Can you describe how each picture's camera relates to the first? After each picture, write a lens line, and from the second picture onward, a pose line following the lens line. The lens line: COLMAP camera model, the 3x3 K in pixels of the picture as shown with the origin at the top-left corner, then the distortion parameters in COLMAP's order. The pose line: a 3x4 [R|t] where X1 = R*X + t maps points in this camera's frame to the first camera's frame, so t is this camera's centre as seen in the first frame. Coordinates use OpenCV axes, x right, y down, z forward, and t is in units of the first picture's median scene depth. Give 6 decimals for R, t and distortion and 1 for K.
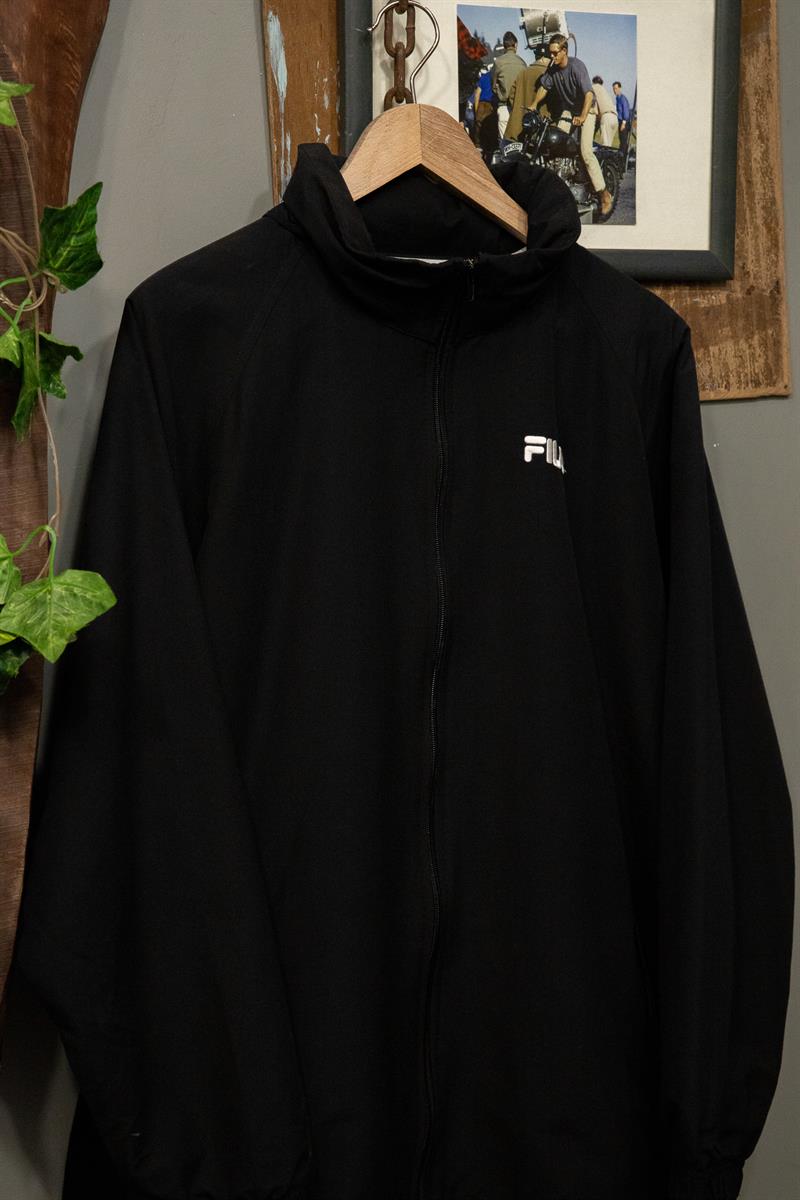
lens RADIAL K [[2146.2, 0, 488.5], [0, 2146.2, 592.8], [0, 0, 1]] dist [0.174688, 0.000000]
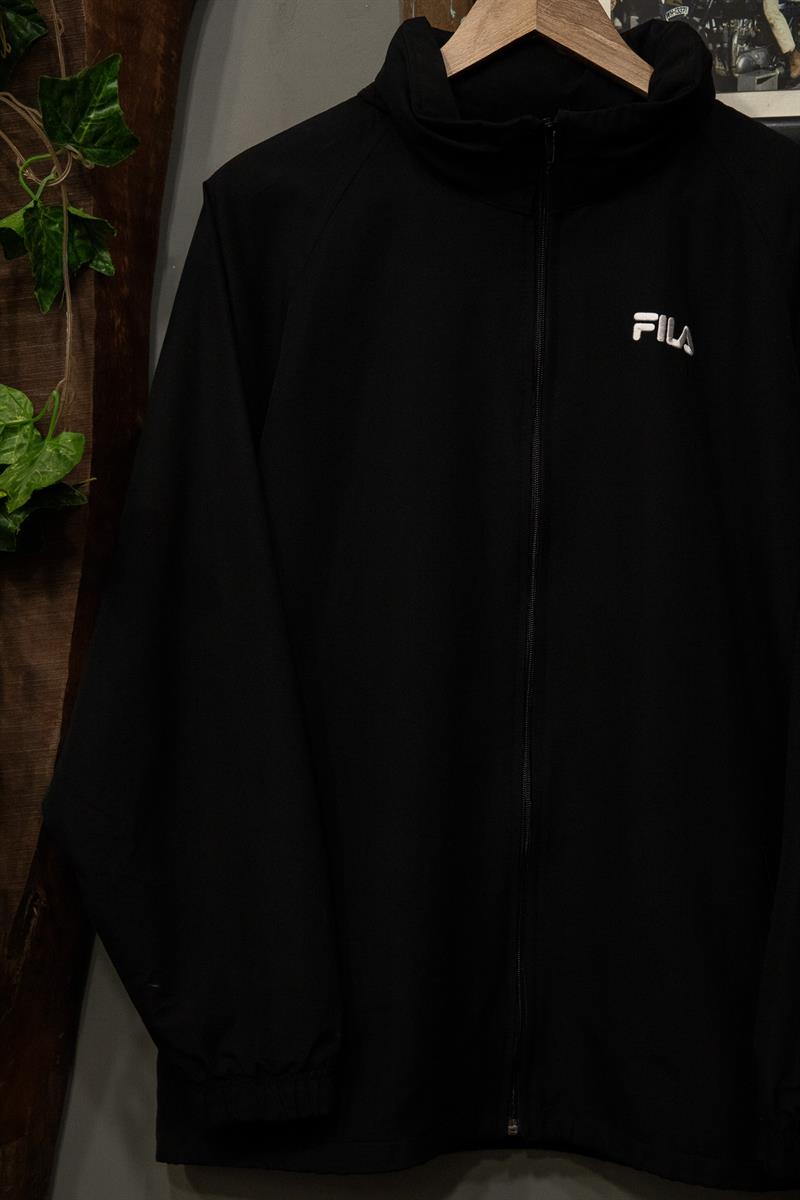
lens RADIAL K [[1676.5, 0, 395.2], [0, 1676.5, 615.1], [0, 0, 1]] dist [0.056682, 0.000000]
pose [[0.861473, 0.046090, -0.505708, 0.341334], [-0.042590, 0.998922, 0.018491, 0.053392], [0.506015, 0.005609, 0.862506, 0.371804]]
